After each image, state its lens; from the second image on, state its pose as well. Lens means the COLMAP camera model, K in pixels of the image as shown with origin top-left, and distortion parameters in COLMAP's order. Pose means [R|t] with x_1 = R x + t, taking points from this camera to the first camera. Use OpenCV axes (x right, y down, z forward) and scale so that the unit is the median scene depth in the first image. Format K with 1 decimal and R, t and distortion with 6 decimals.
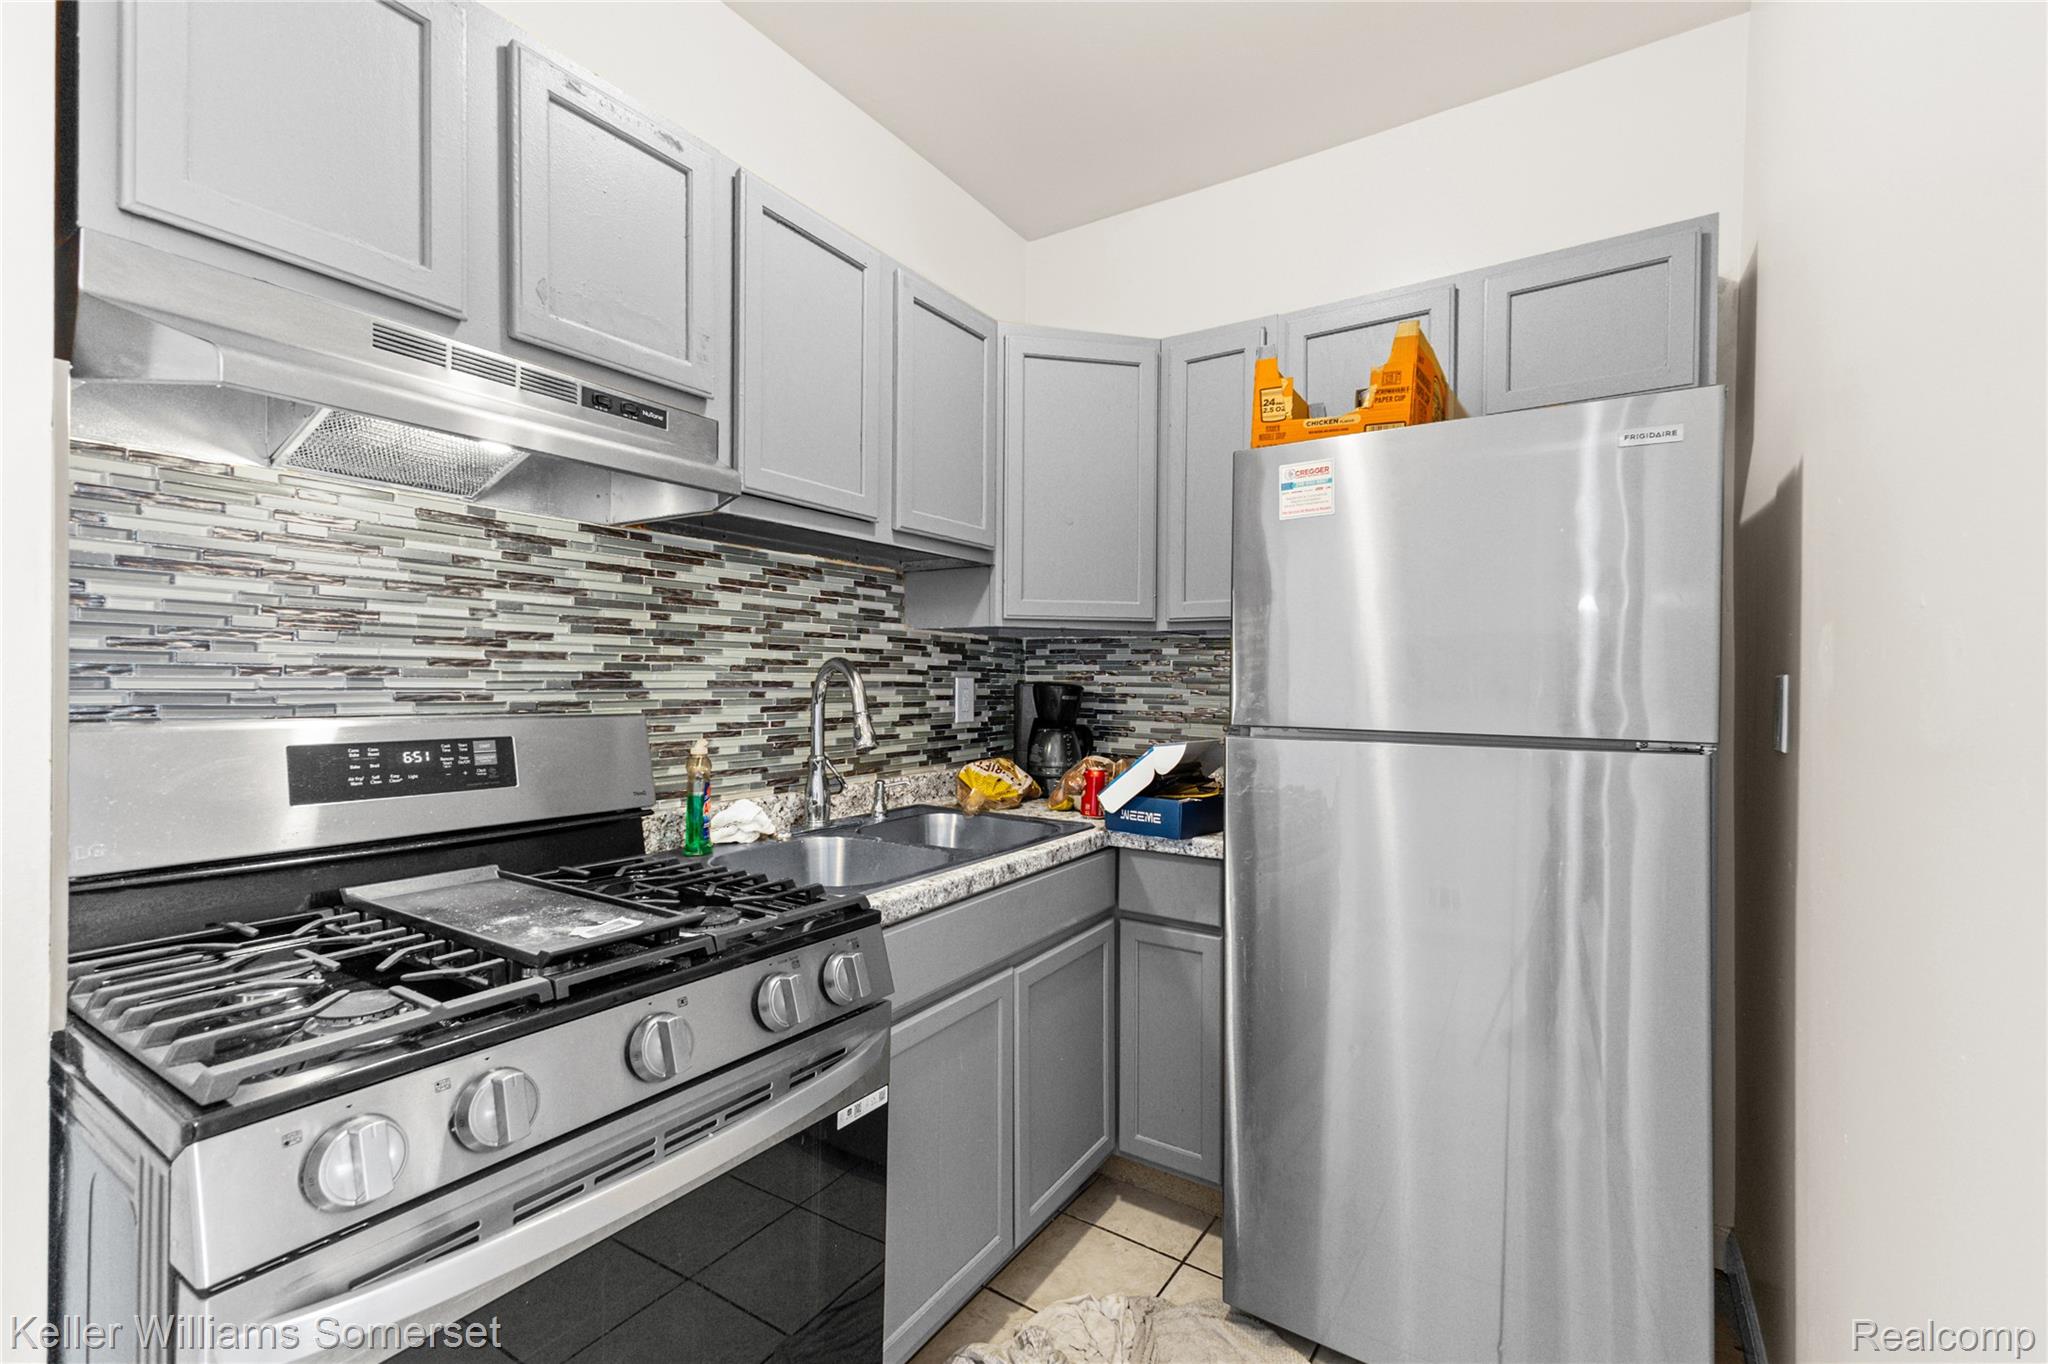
lens RADIAL K [[897.4, 0, 1024.4], [0, 897.4, 684.7], [0, 0, 1]] dist [0.018821, 0.000288]
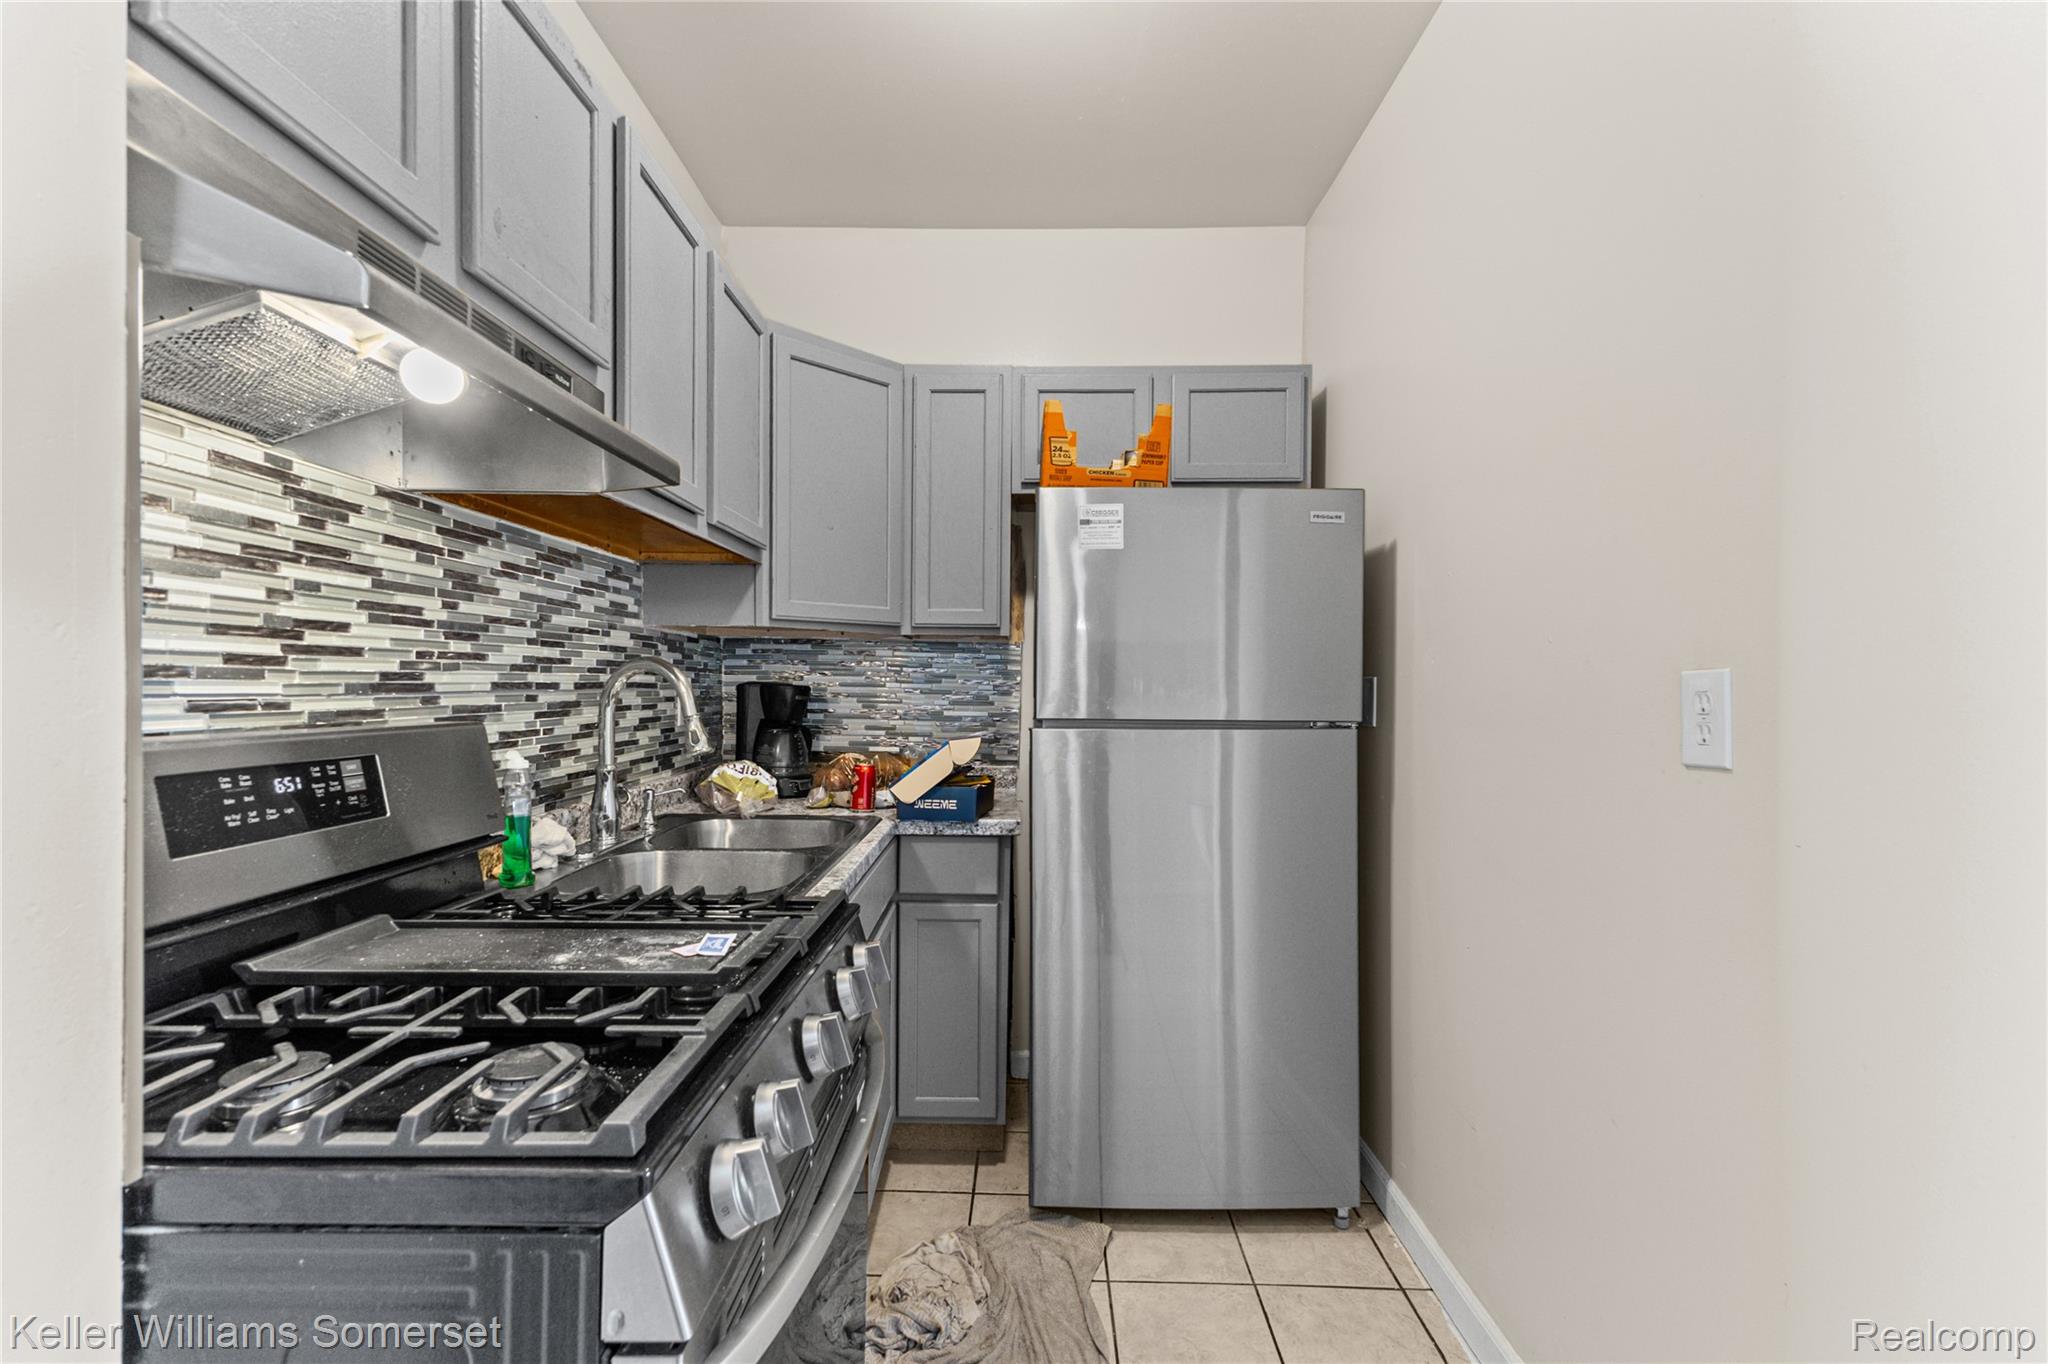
lens RADIAL K [[897.4, 0, 1024.4], [0, 897.4, 684.7], [0, 0, 1]] dist [0.018821, 0.000288]
pose [[0.841359, -0.004773, 0.540455, -0.381936], [0.003723, 0.999988, 0.003036, -0.002905], [-0.540464, -0.000542, 0.841367, 0.014197]]
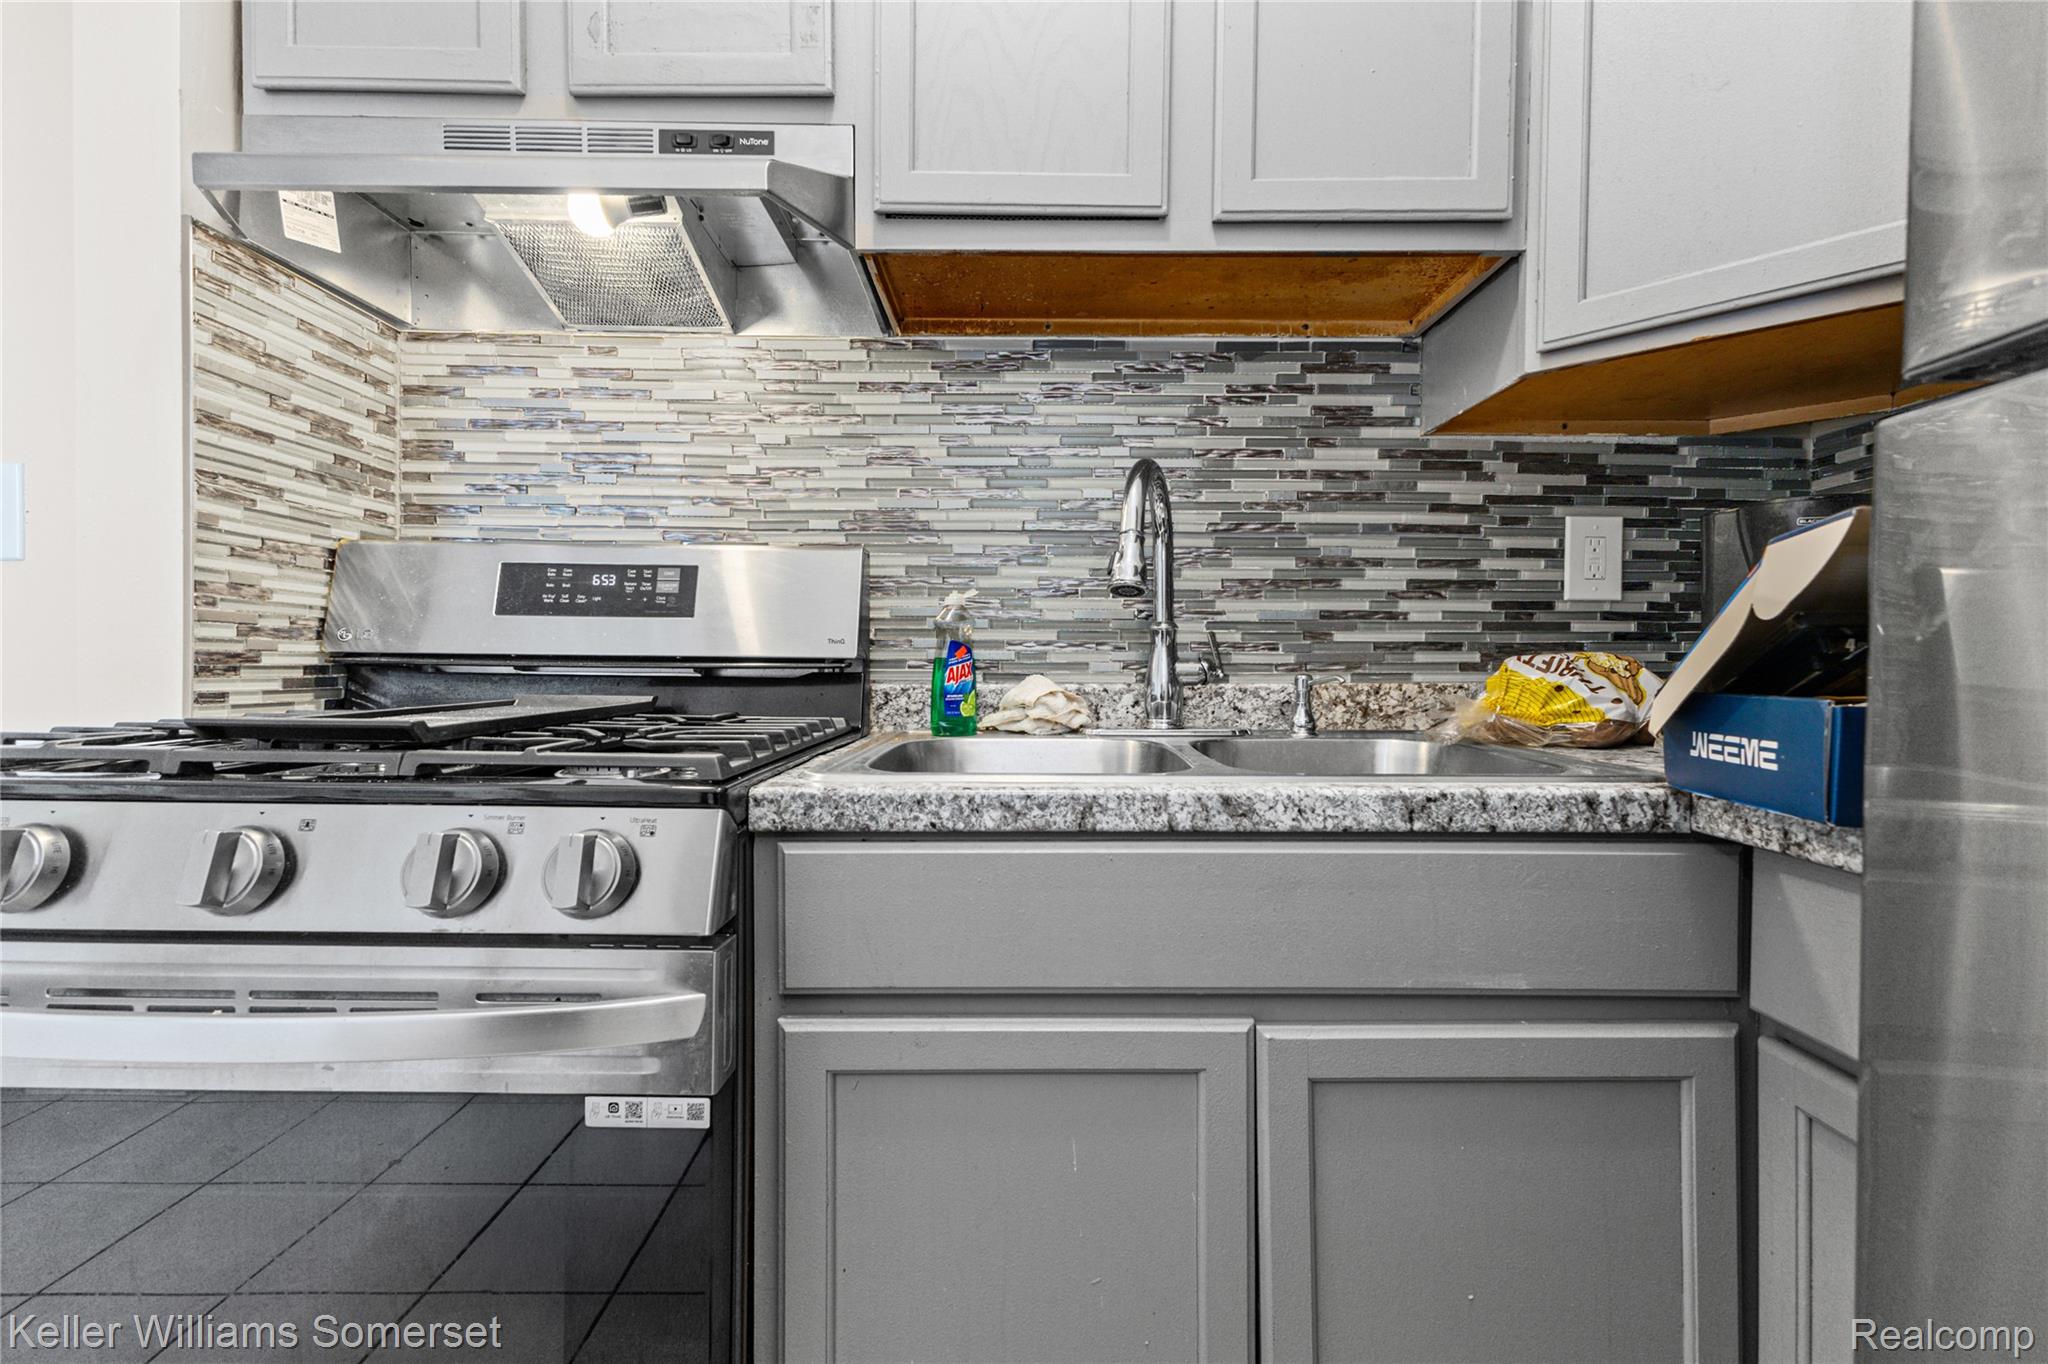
lens RADIAL K [[885.8, 0, 1032.0], [0, 885.8, 679.4], [0, 0, 1]] dist [0.012953, 0.000048]
pose [[0.534601, 0.012290, -0.845015, 0.283794], [-0.007812, 0.999923, 0.009601, 0.120046], [0.845068, 0.001469, 0.534656, 0.592727]]
